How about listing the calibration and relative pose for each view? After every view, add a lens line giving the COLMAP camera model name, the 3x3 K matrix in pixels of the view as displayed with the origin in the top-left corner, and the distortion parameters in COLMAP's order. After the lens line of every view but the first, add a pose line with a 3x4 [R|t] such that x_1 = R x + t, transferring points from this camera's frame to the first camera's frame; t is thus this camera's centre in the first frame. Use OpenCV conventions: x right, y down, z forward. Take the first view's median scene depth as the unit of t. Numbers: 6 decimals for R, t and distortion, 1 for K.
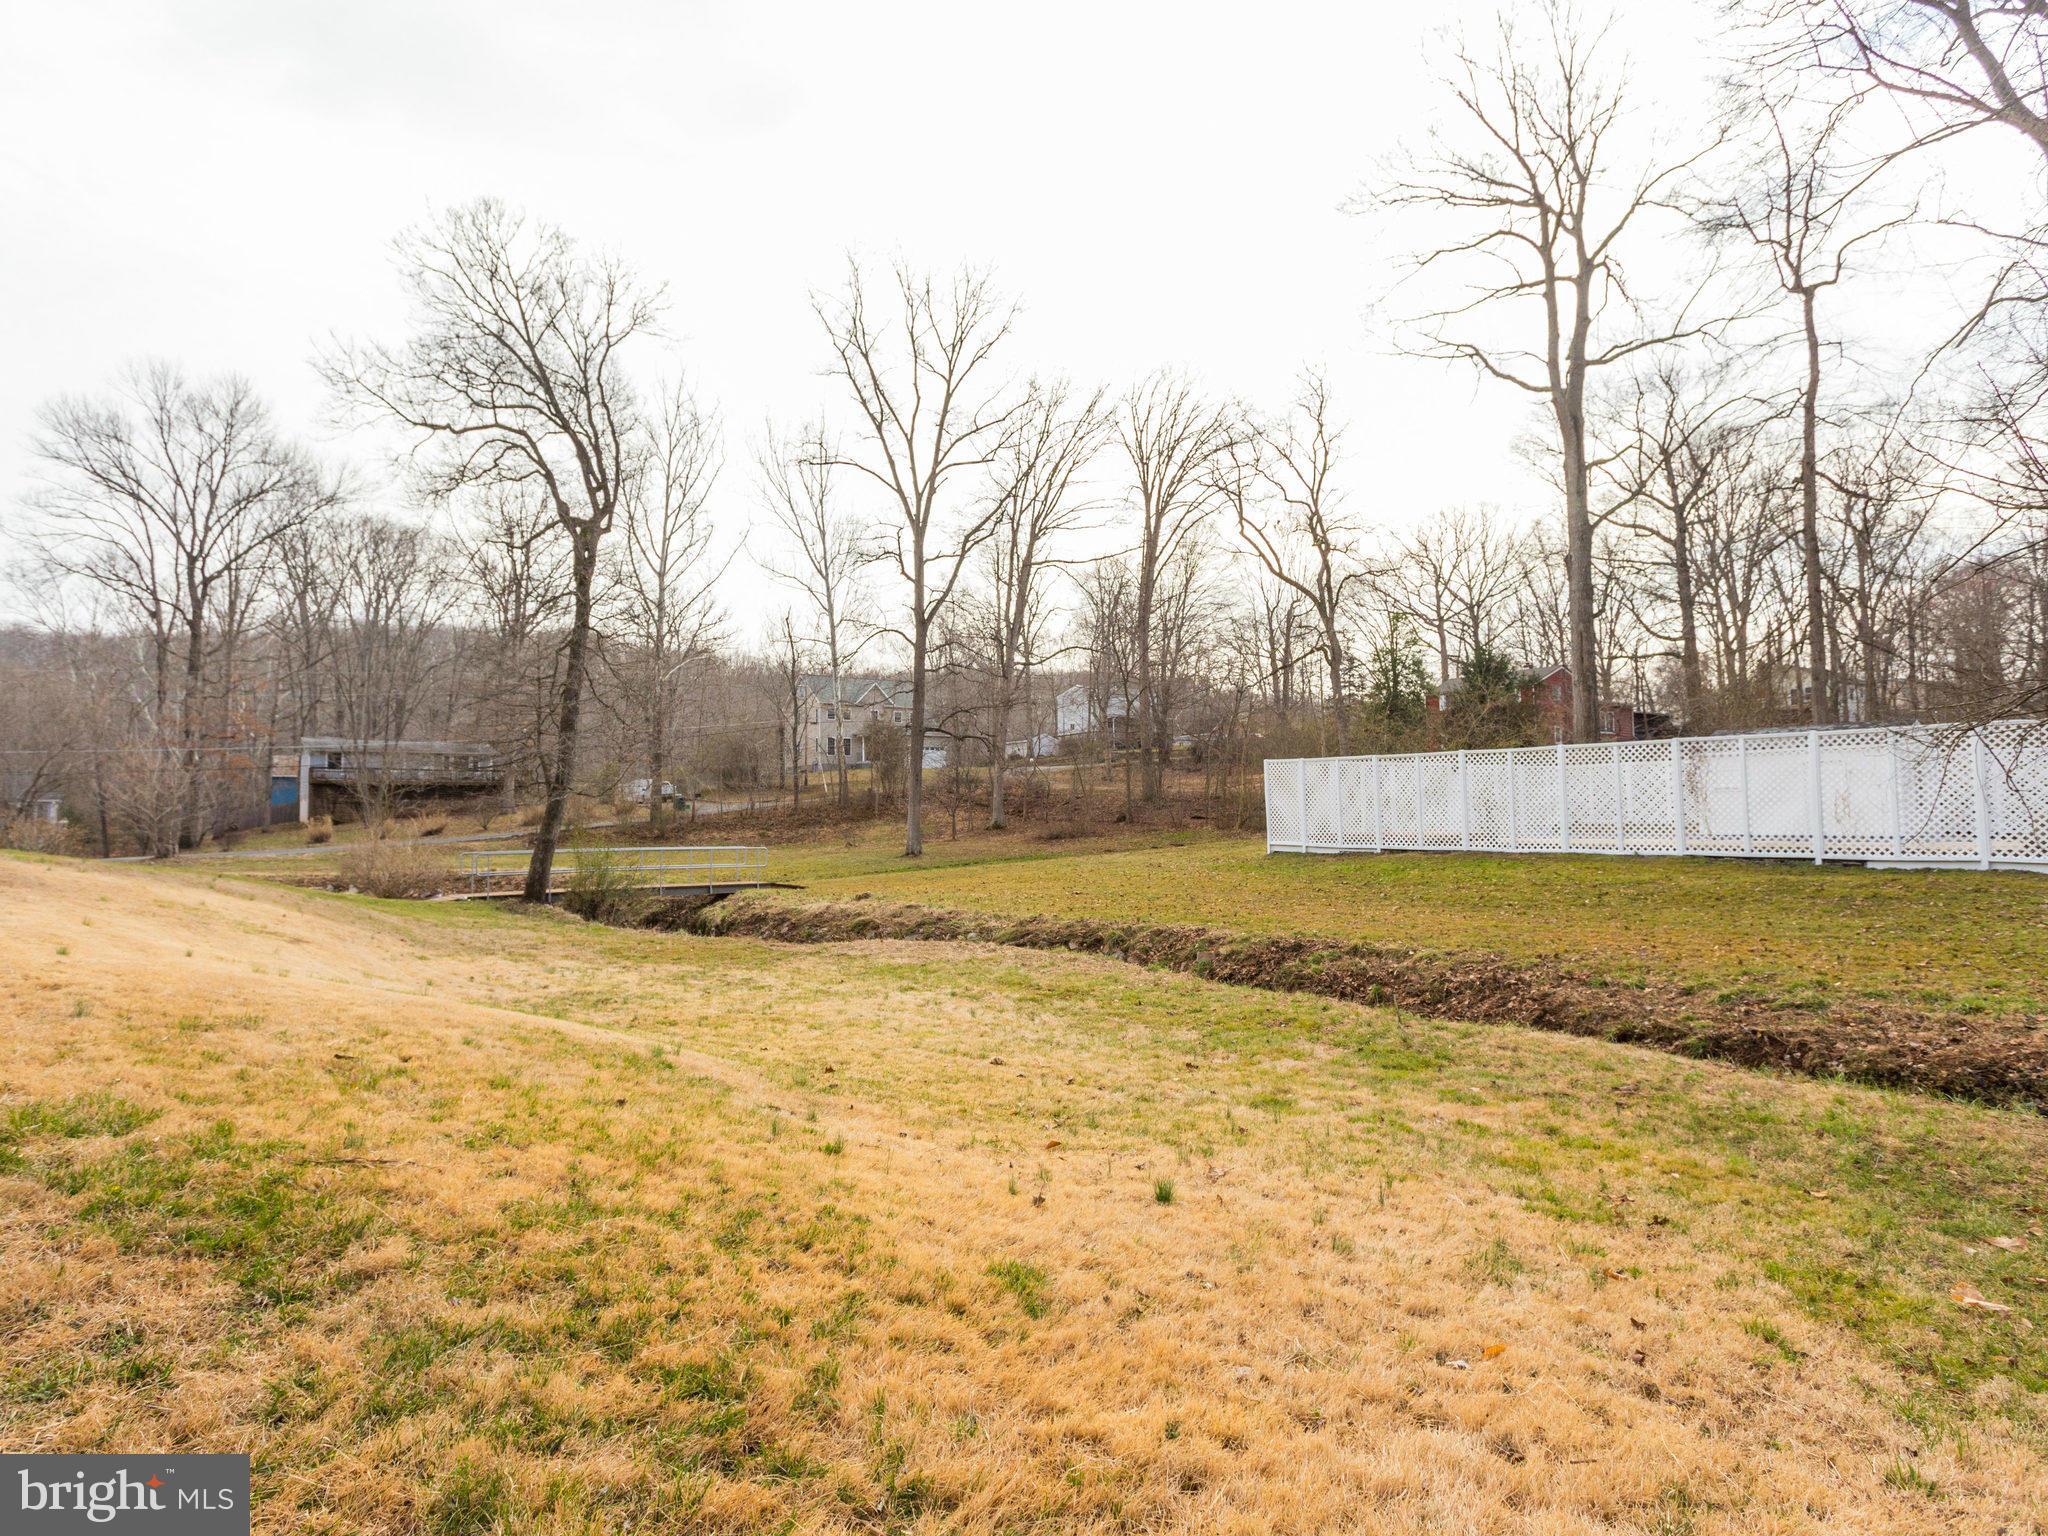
lens RADIAL K [[1142.9, 0, 1020.5], [0, 1142.9, 753.9], [0, 0, 1]] dist [0.000878, 0.001343]
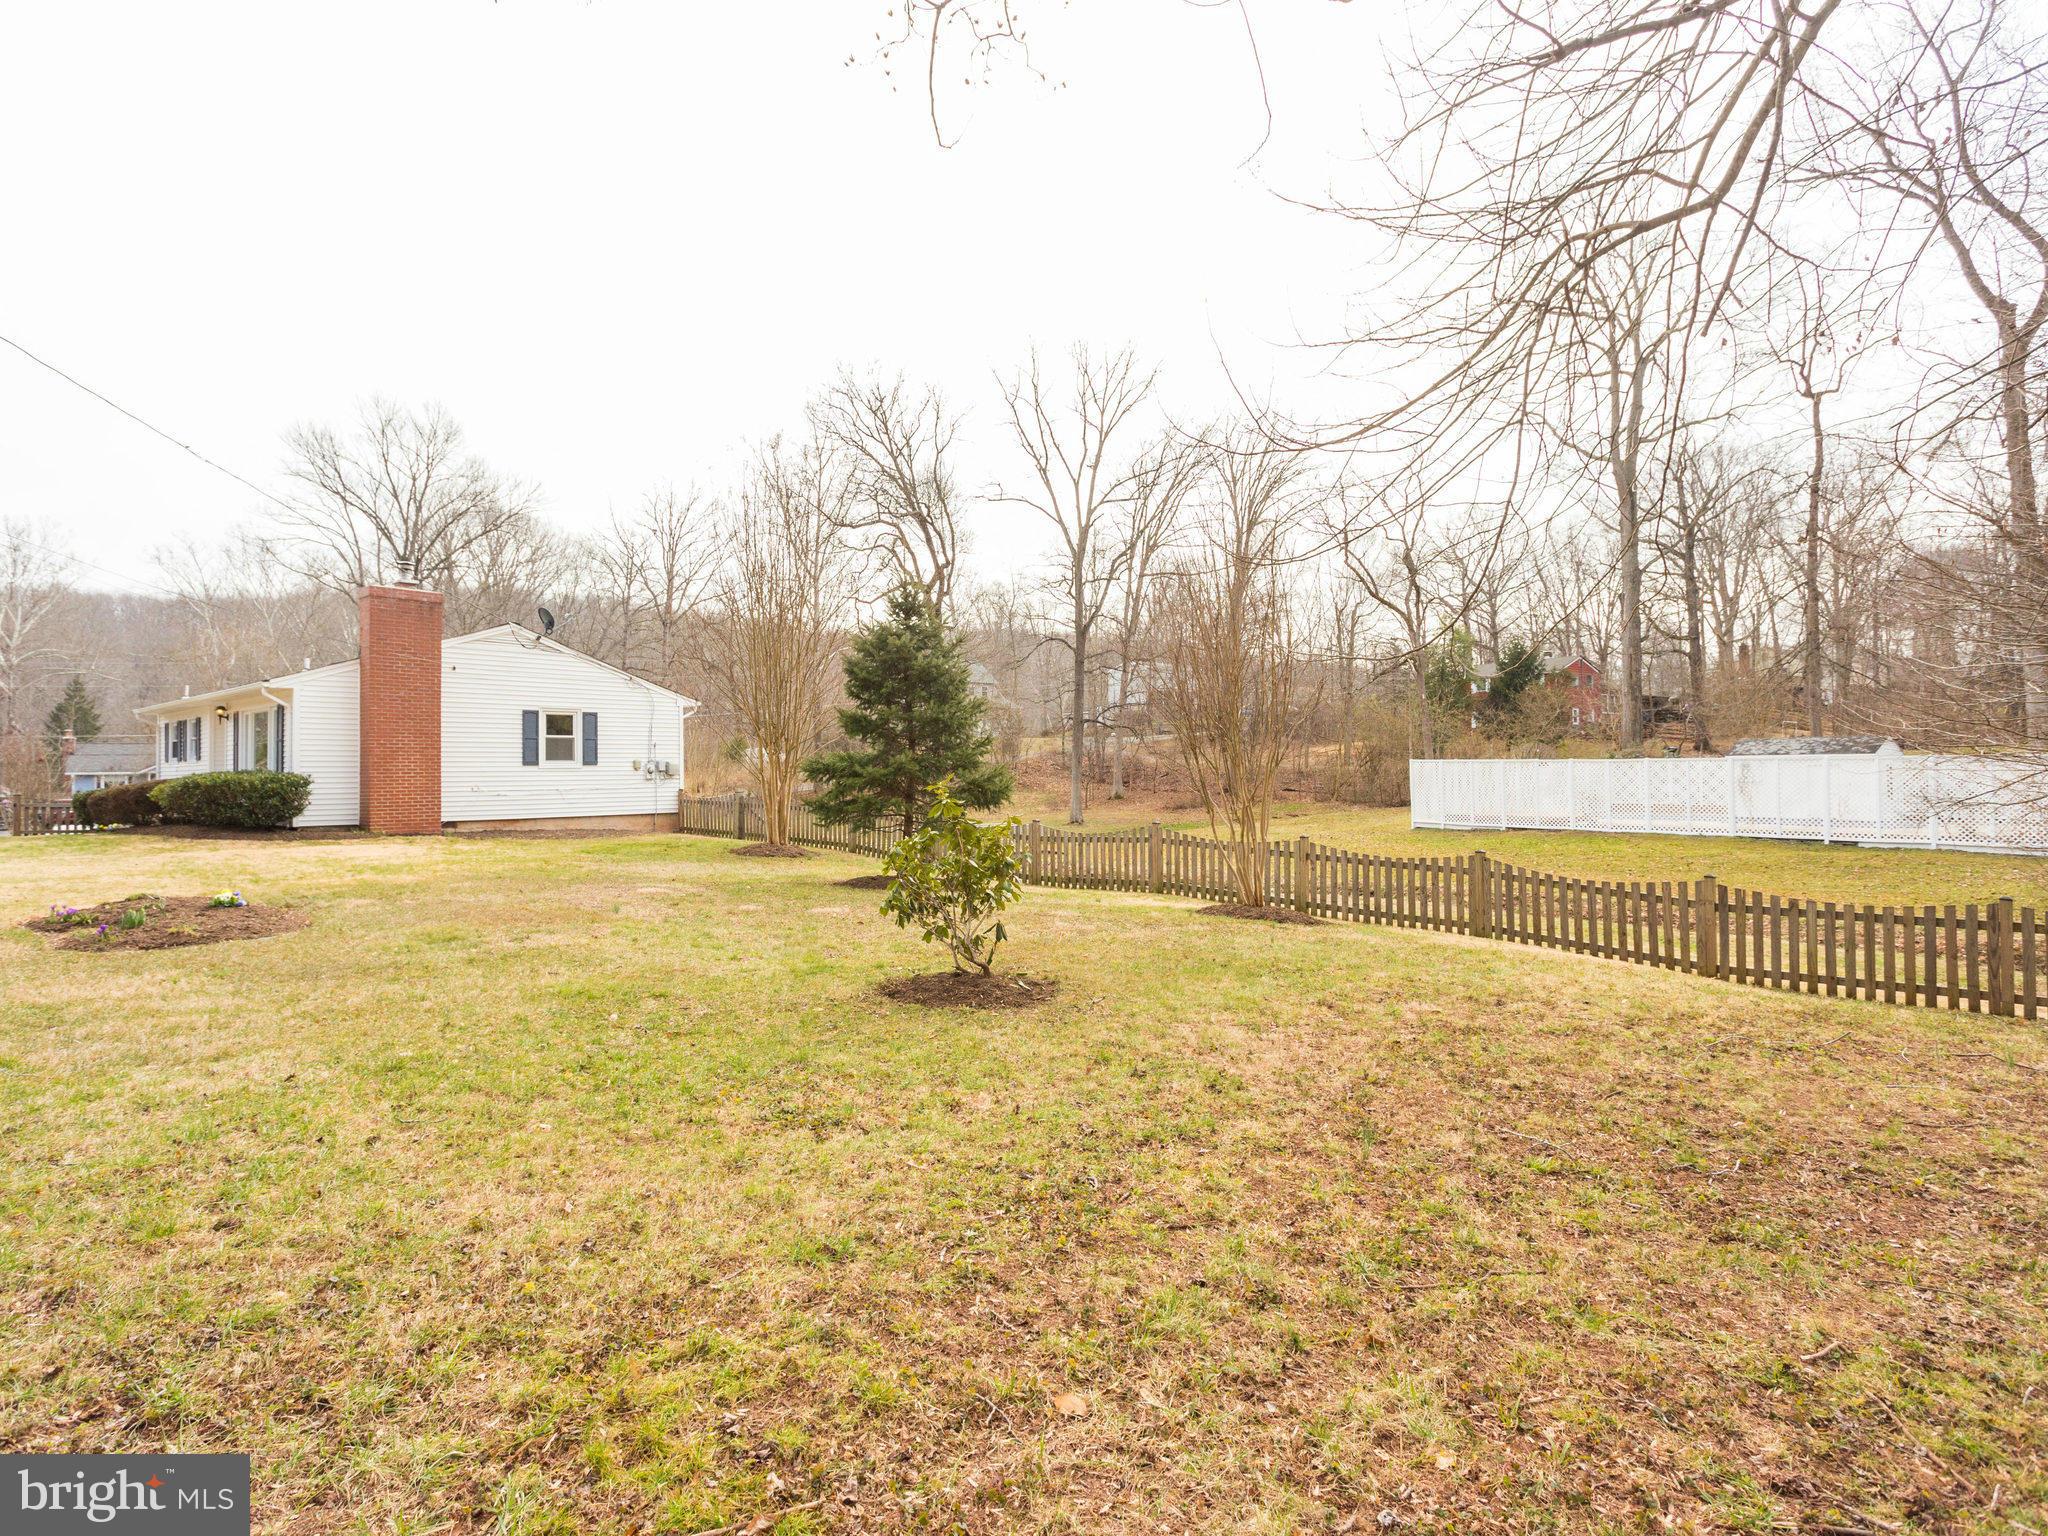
lens RADIAL K [[1142.9, 0, 1020.5], [0, 1142.9, 753.9], [0, 0, 1]] dist [0.000878, 0.001343]
pose [[0.999686, 0.003181, 0.024874, -0.220489], [-0.004137, 0.999251, 0.038481, -0.040543], [-0.024733, -0.038572, 0.998950, -0.261088]]
